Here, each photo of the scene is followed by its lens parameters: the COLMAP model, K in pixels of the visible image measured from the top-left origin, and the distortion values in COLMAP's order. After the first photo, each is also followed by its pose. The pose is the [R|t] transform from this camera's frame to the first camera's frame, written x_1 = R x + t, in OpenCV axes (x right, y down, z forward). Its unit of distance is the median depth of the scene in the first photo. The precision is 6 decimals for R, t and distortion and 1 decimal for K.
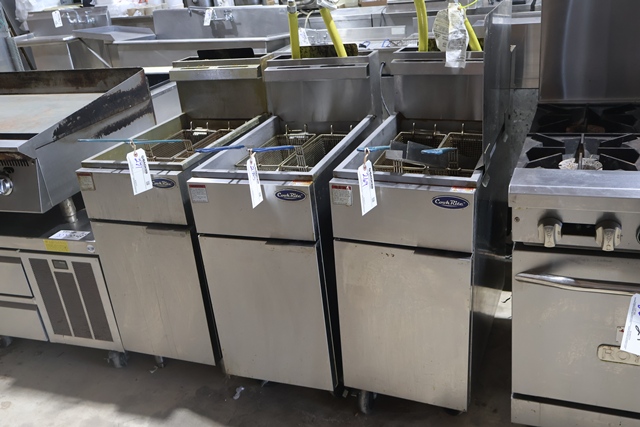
lens RADIAL K [[622.0, 0, 319.4], [0, 622.0, 216.7], [0, 0, 1]] dist [0.032770, 0.000000]
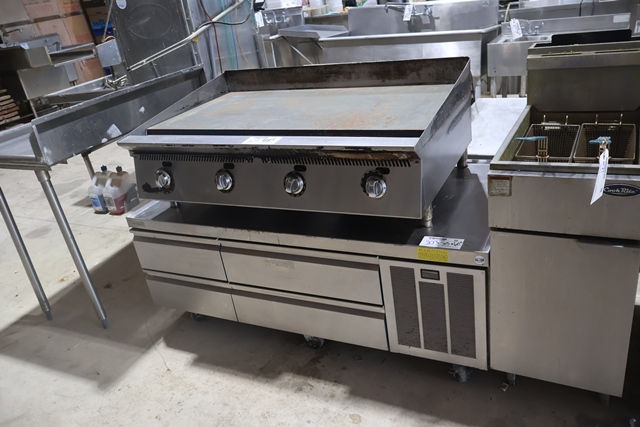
lens RADIAL K [[535.2, 0, 321.5], [0, 535.2, 209.2], [0, 0, 1]] dist [0.004055, 0.006473]
pose [[0.993482, 0.011756, -0.113383, -0.449476], [-0.008648, 0.999574, 0.027860, -0.036064], [0.113662, -0.026698, 0.993161, 0.197165]]
